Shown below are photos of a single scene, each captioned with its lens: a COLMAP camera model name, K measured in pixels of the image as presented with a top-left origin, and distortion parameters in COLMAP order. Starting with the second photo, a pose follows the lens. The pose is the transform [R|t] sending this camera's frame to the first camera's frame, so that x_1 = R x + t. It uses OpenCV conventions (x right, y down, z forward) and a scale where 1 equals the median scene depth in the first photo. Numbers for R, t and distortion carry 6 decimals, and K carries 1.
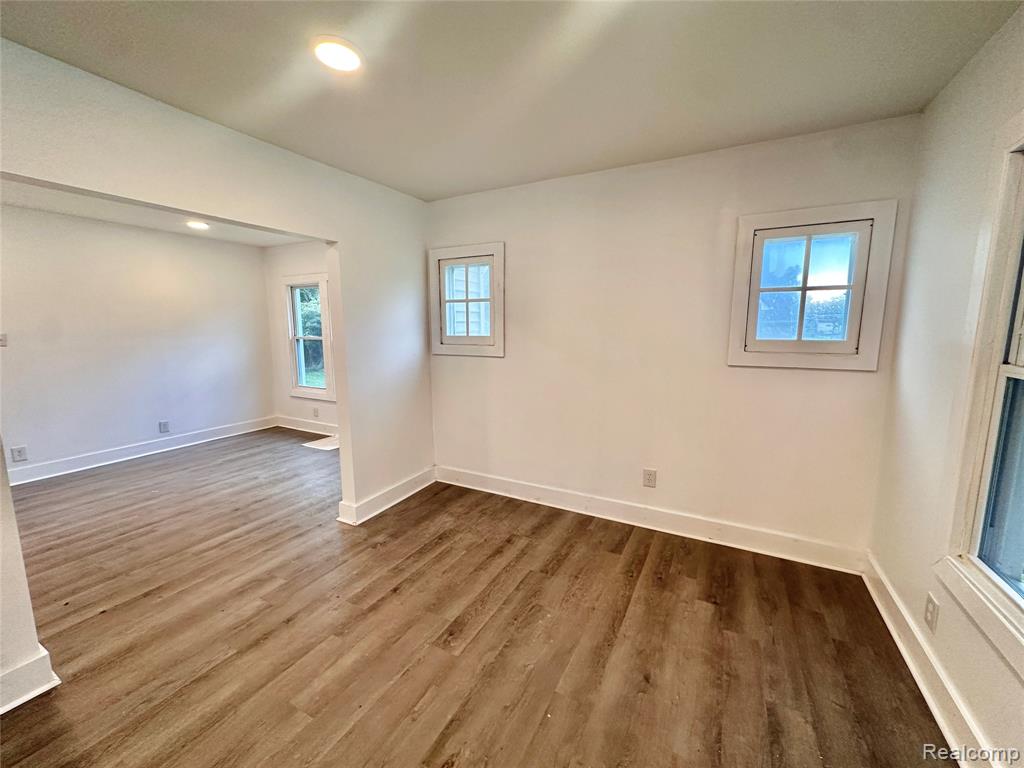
lens RADIAL K [[406.5, 0, 513.1], [0, 406.5, 383.1], [0, 0, 1]] dist [-0.002761, 0.000293]
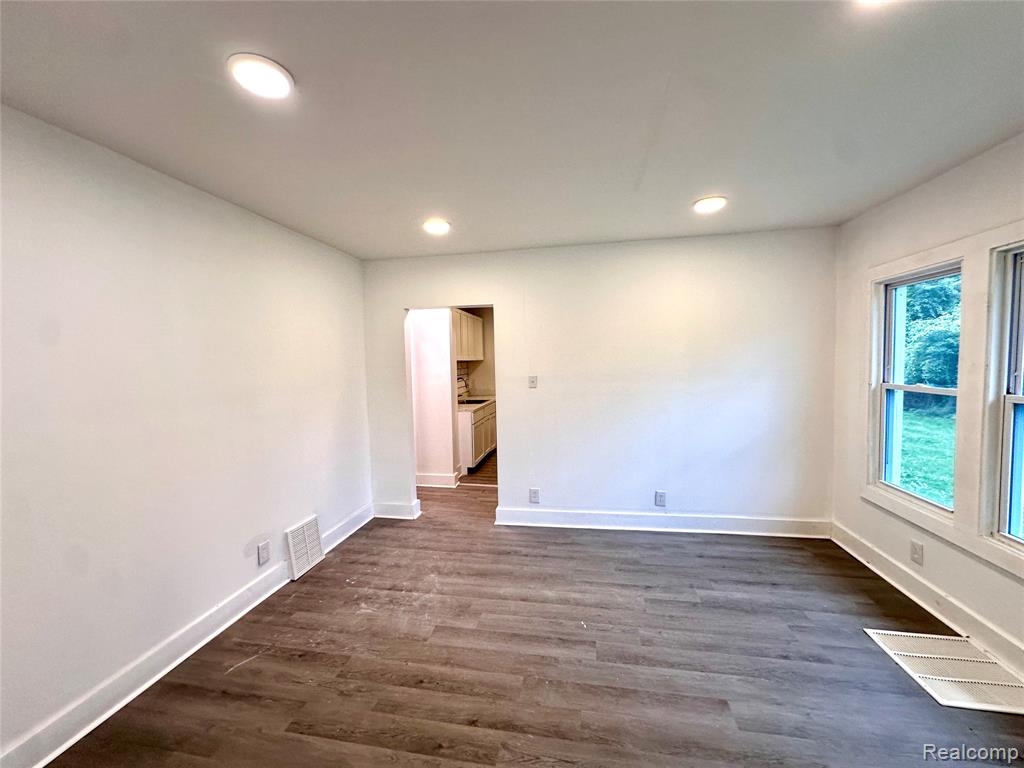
lens RADIAL K [[406.5, 0, 513.1], [0, 406.5, 383.1], [0, 0, 1]] dist [-0.002761, 0.000293]
pose [[0.300890, 0.046963, -0.952502, -0.366236], [-0.109101, 0.993924, 0.014541, -0.133344], [0.947398, 0.099543, 0.304186, 0.763978]]
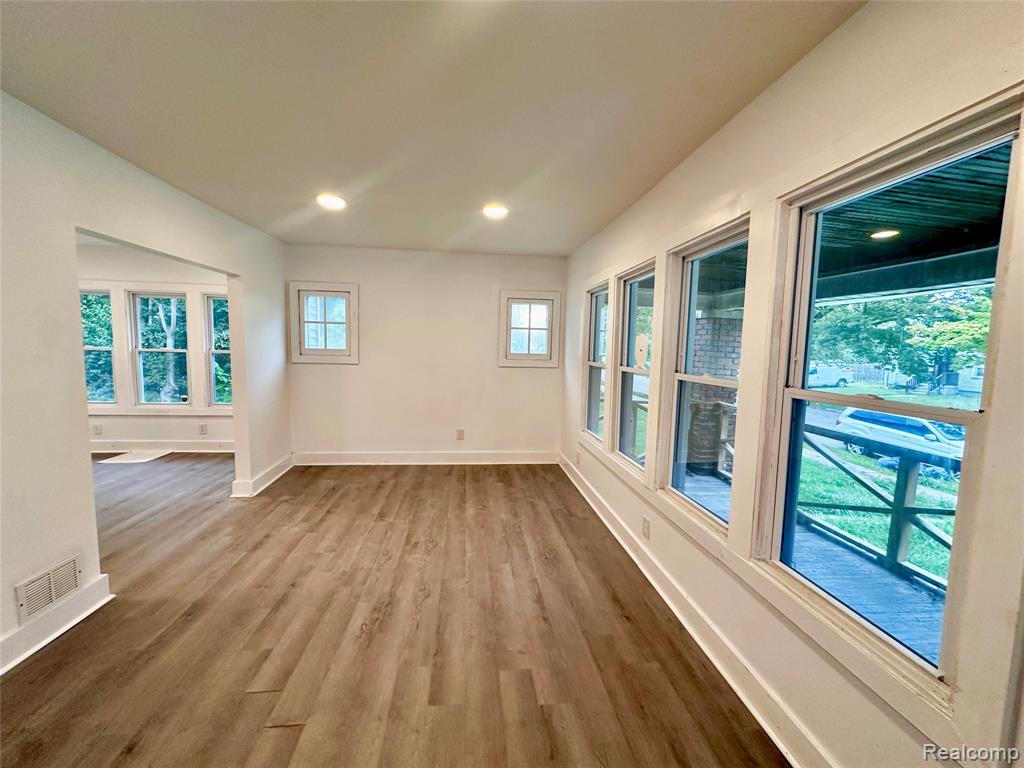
lens RADIAL K [[406.5, 0, 513.1], [0, 406.5, 383.1], [0, 0, 1]] dist [-0.002761, 0.000293]
pose [[0.823518, -0.031624, 0.566408, -0.419898], [0.053216, 0.998349, -0.021633, 0.067298], [-0.564788, 0.047957, 0.823841, -0.508561]]
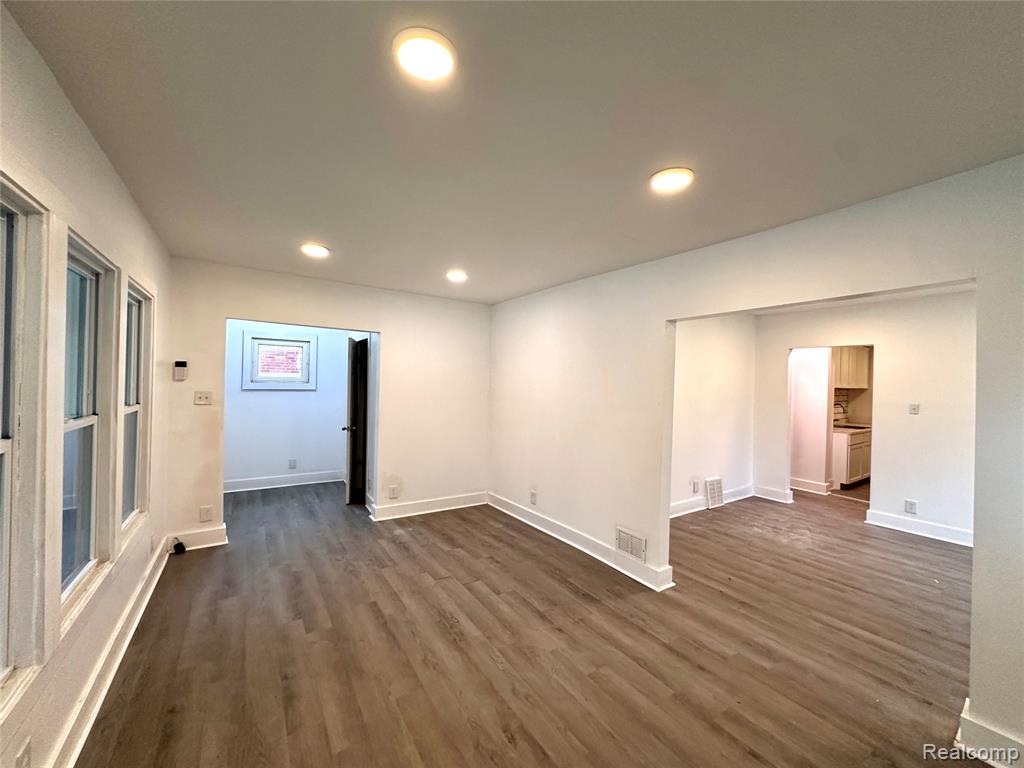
lens RADIAL K [[406.5, 0, 513.1], [0, 406.5, 383.1], [0, 0, 1]] dist [-0.002761, 0.000293]
pose [[-0.482638, -0.008709, -0.875777, 0.427819], [-0.141345, 0.987617, 0.068074, -0.113086], [0.864339, 0.156642, -0.477893, 0.636541]]
